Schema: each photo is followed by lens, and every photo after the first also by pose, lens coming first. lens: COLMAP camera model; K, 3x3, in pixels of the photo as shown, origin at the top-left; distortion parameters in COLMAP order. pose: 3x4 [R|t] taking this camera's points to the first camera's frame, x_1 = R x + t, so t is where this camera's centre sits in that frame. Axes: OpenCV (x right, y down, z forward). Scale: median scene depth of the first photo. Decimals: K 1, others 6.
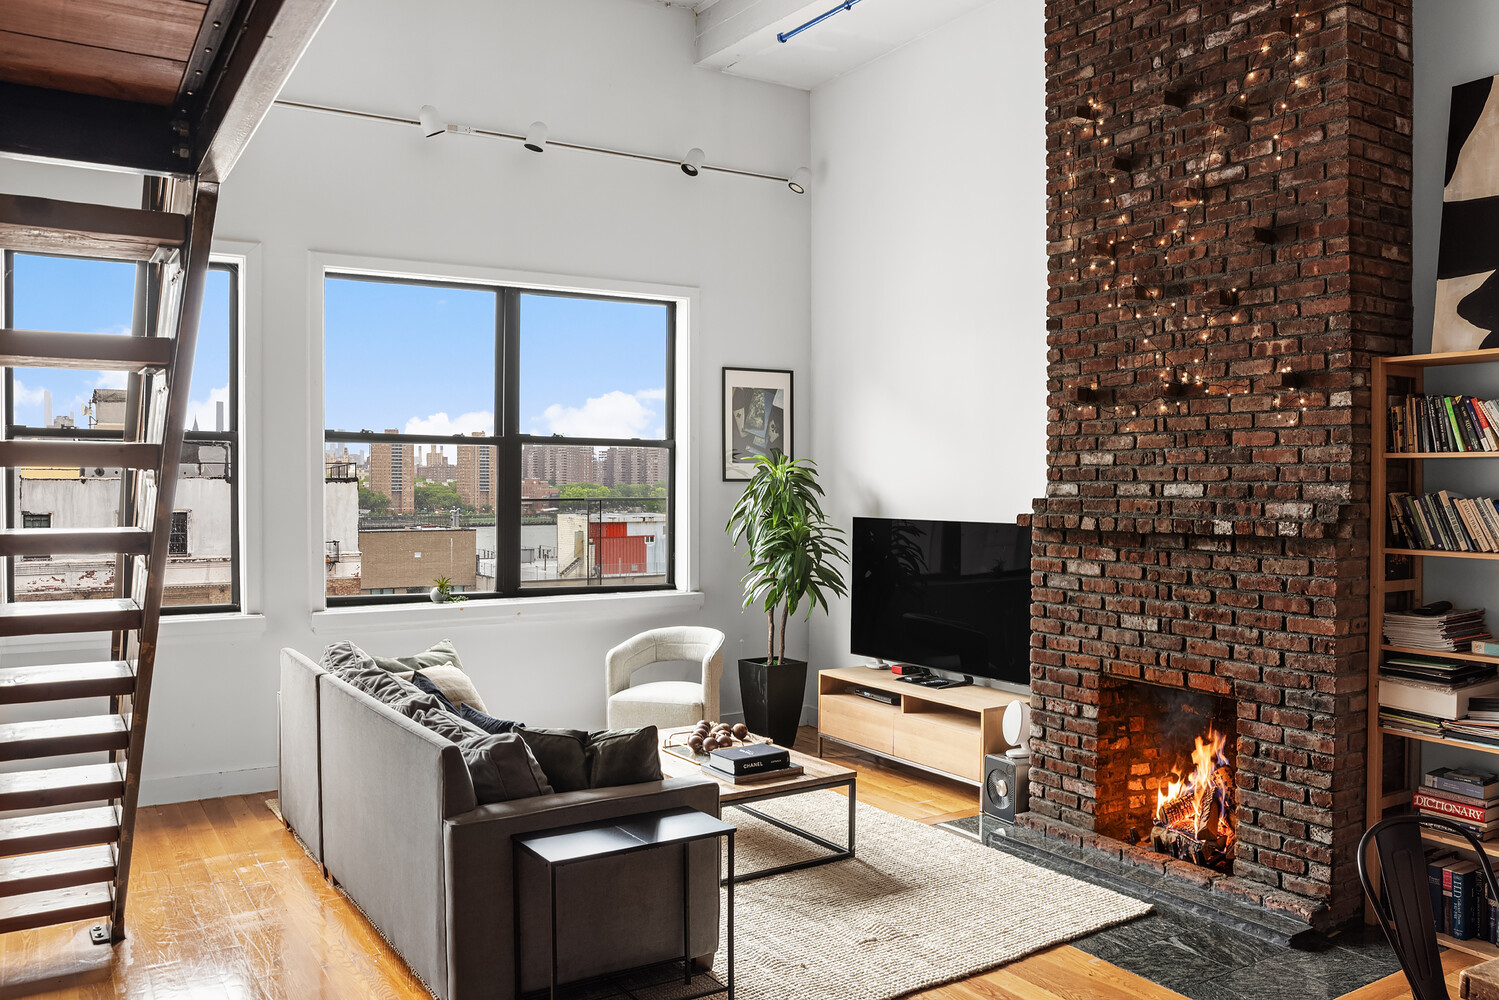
lens RADIAL K [[1146.0, 0, 749.9], [0, 1146.0, 494.0], [0, 0, 1]] dist [-0.055284, 0.002222]
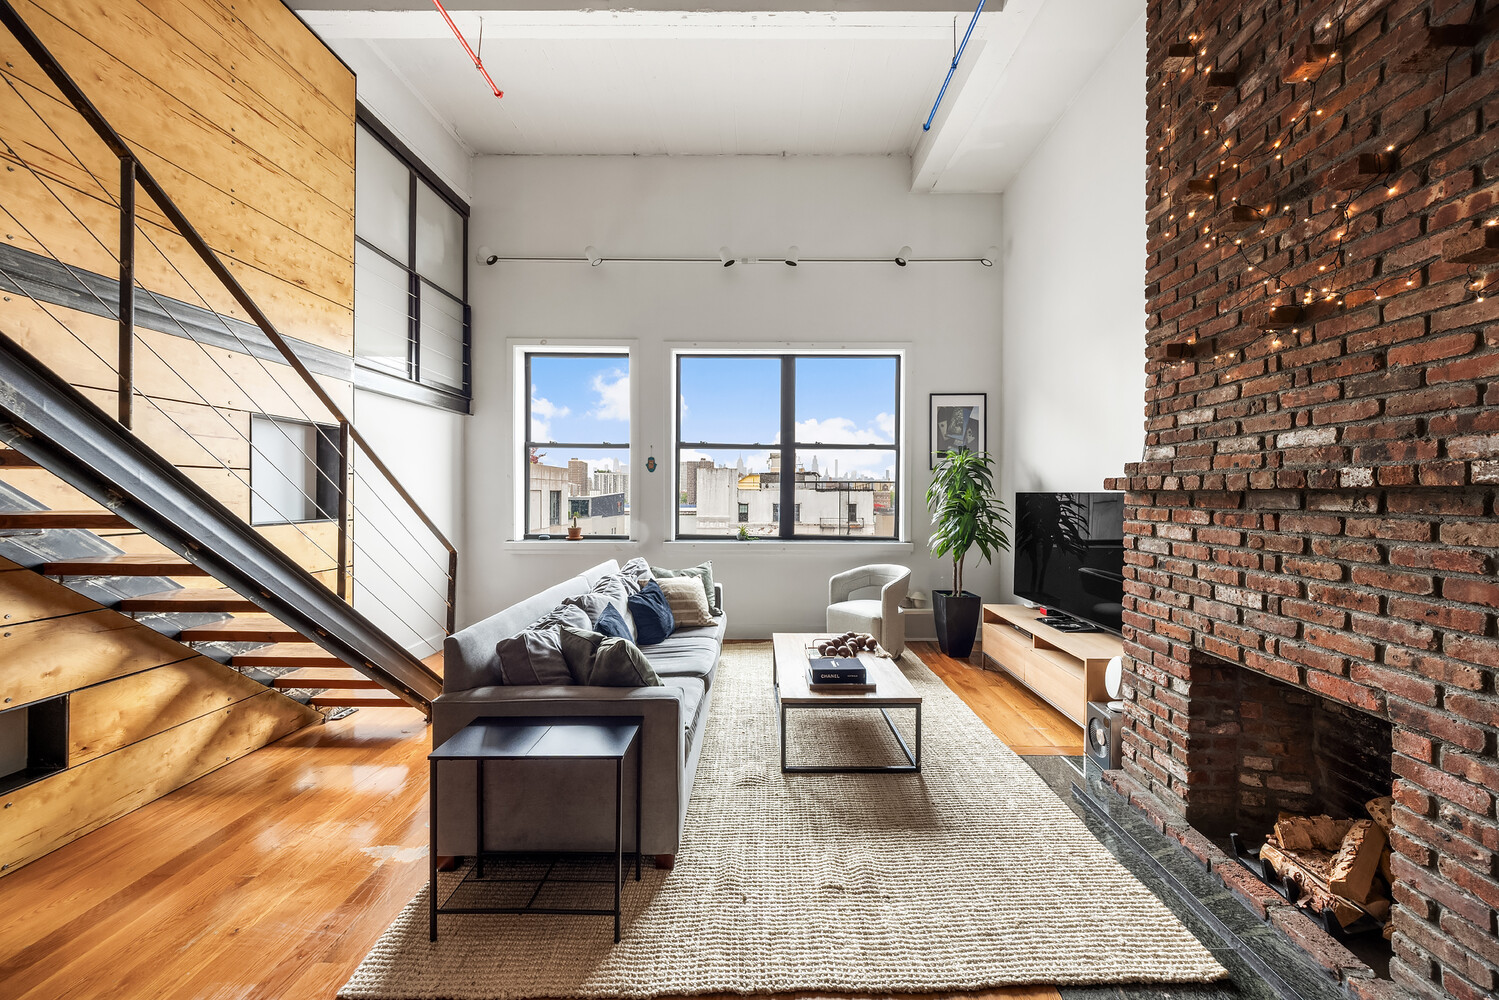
lens RADIAL K [[540.8, 0, 752.9], [0, 540.8, 492.3], [0, 0, 1]] dist [0.003447, 0.000611]
pose [[0.850821, 0.003336, -0.525446, 0.232194], [-0.007982, 0.999947, -0.006576, 0.037677], [0.525396, 0.009789, 0.850802, 0.432898]]
